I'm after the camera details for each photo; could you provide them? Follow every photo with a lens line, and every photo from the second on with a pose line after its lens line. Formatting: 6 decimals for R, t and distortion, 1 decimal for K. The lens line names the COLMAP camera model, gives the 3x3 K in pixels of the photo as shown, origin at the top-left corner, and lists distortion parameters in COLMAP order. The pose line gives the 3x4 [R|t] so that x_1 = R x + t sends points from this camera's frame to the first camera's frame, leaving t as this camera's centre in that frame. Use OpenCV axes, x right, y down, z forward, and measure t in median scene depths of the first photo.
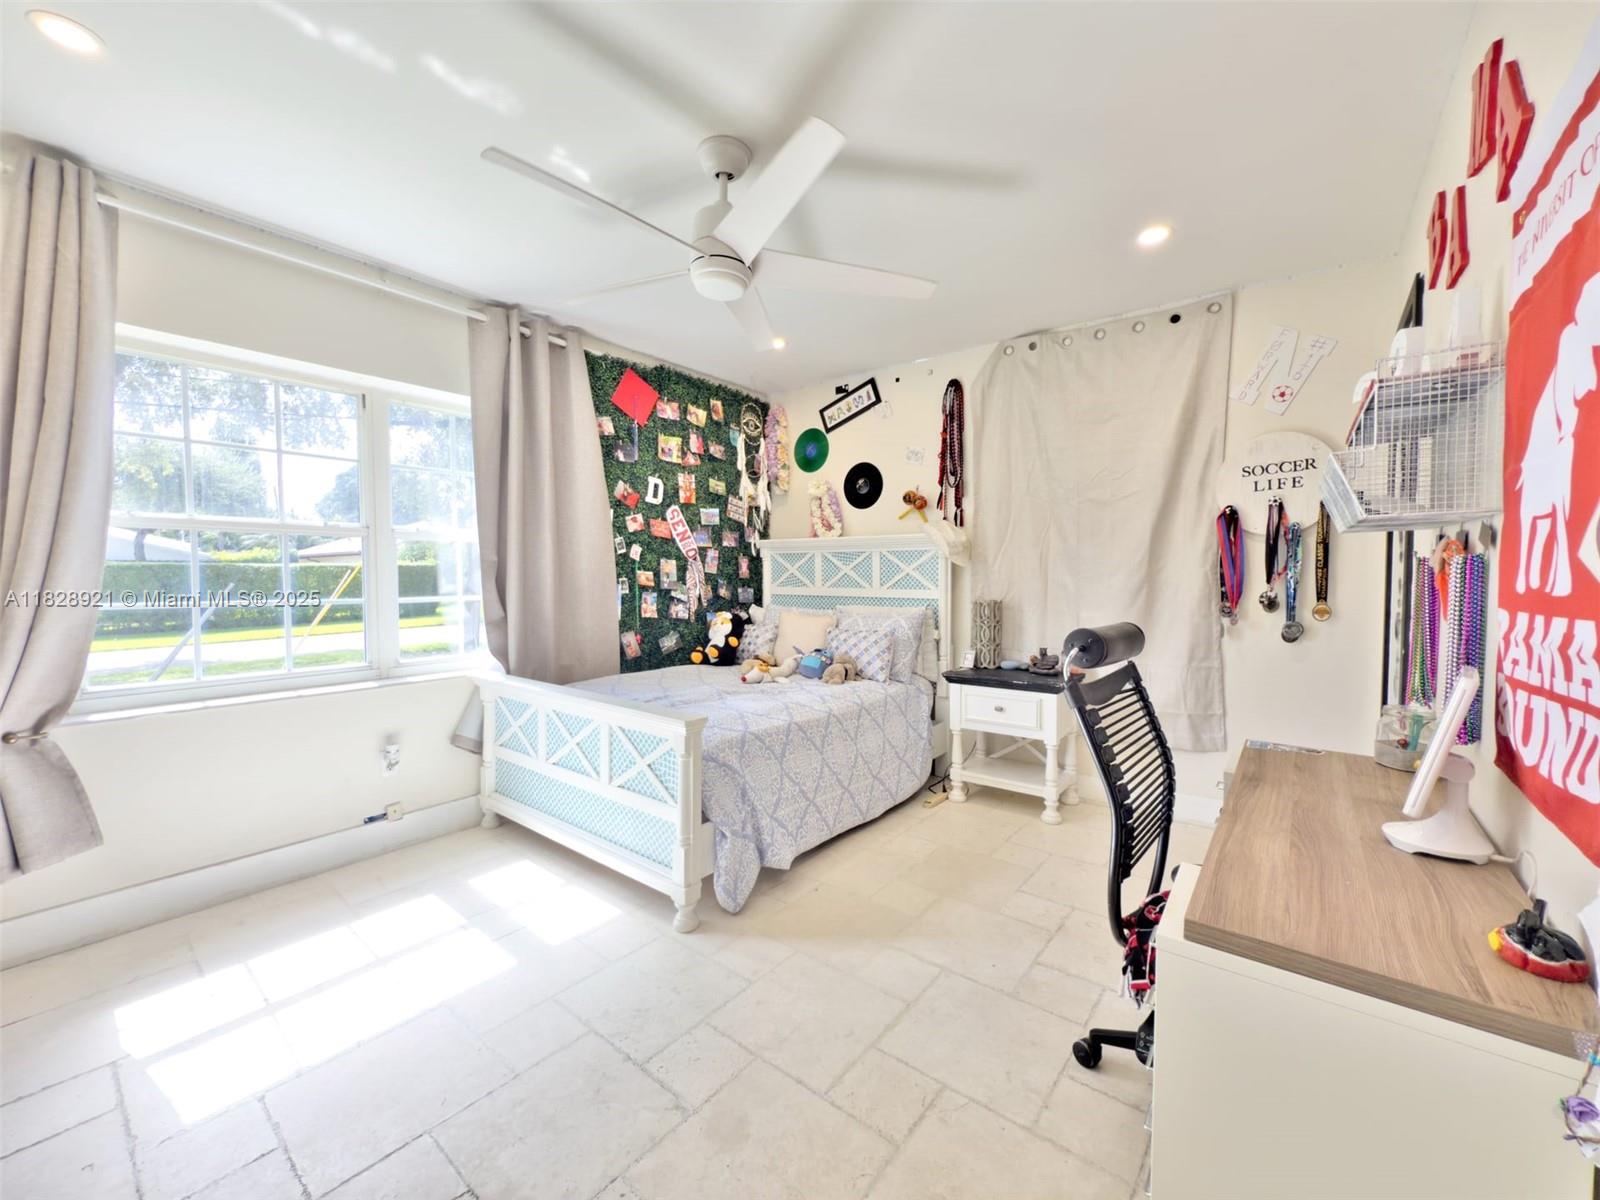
lens RADIAL K [[638.2, 0, 817.5], [0, 638.2, 622.7], [0, 0, 1]] dist [0.000324, -0.000266]
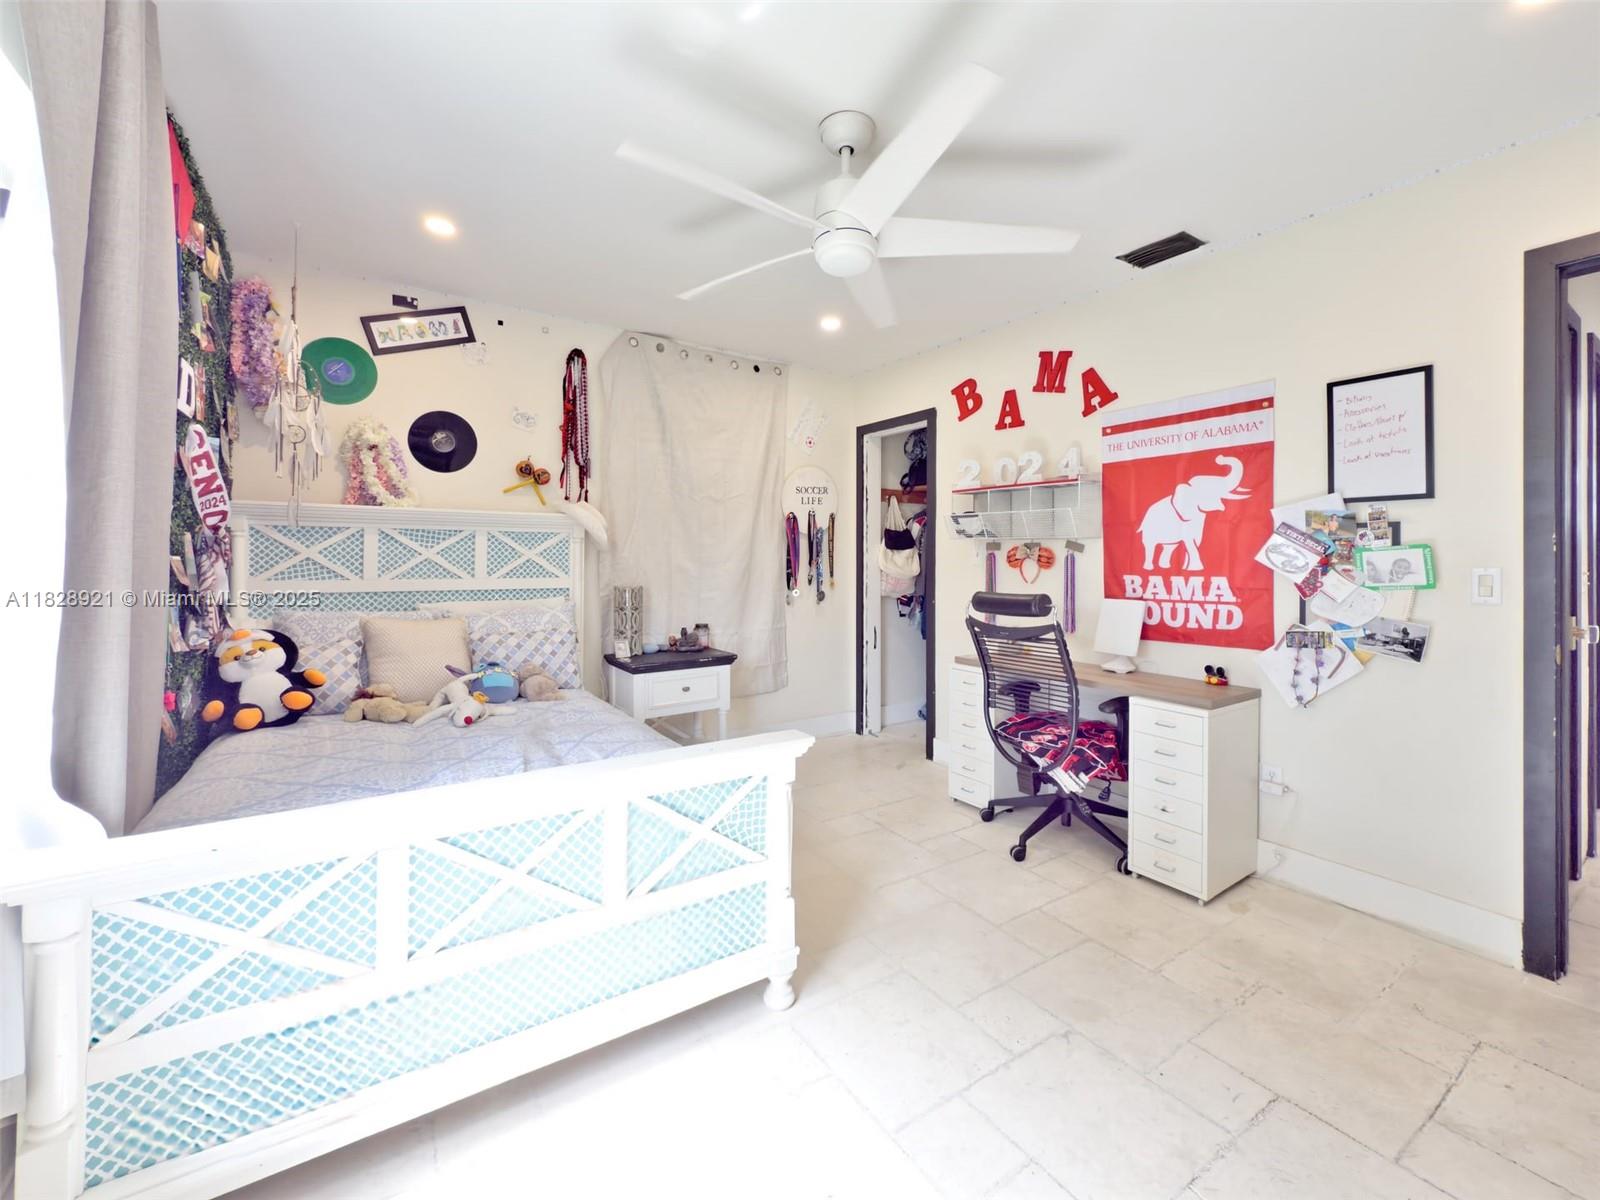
lens RADIAL K [[654.0, 0, 798.6], [0, 654.0, 576.3], [0, 0, 1]] dist [-0.000301, -0.000194]
pose [[0.325255, -0.024554, 0.945308, -0.568957], [0.068642, 0.997639, 0.002295, -0.033340], [-0.943132, 0.064141, 0.326172, 0.400939]]
